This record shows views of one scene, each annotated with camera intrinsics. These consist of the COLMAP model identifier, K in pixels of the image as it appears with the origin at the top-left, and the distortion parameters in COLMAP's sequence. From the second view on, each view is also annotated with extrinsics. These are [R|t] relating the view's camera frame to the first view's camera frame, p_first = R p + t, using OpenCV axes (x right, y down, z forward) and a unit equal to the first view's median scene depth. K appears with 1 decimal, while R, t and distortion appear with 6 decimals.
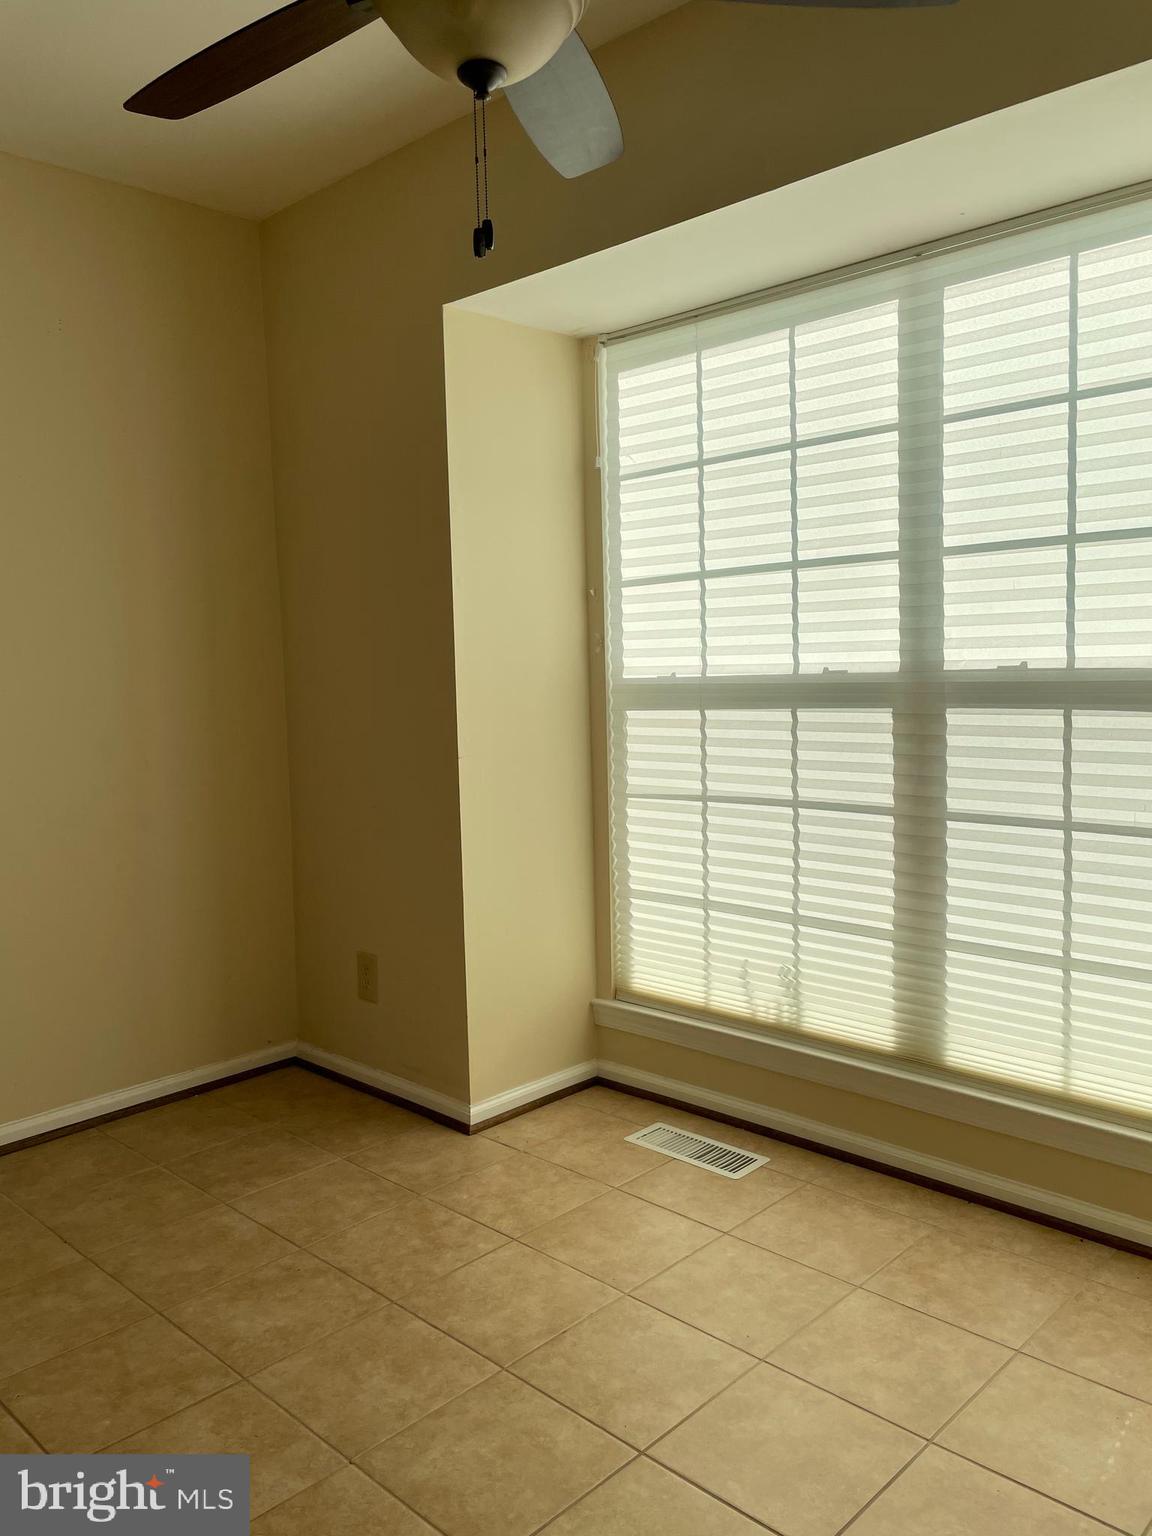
lens RADIAL K [[1165.1, 0, 580.0], [0, 1165.1, 749.9], [0, 0, 1]] dist [0.085569, -0.124889]
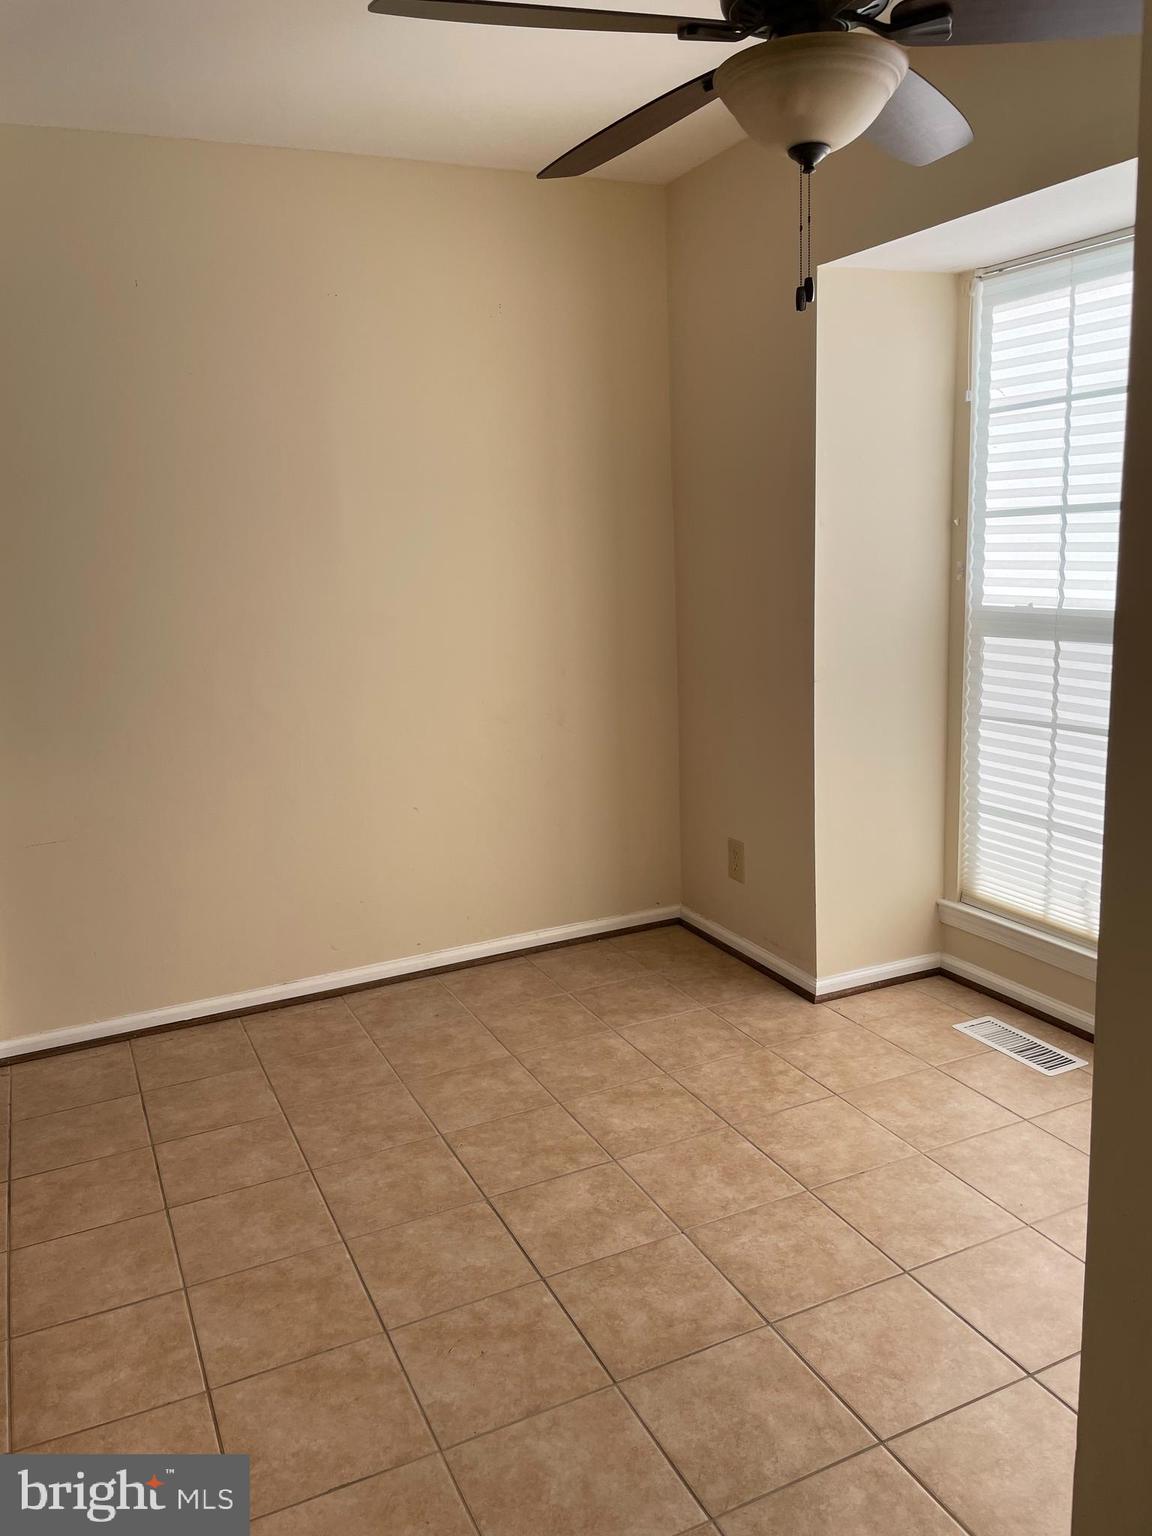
lens RADIAL K [[1165.1, 0, 580.0], [0, 1165.1, 749.9], [0, 0, 1]] dist [0.085569, -0.124889]
pose [[0.935184, 0.055197, -0.349835, 0.085610], [-0.011270, 0.991918, 0.126377, -0.070225], [0.353984, -0.114243, 0.928248, -0.142399]]
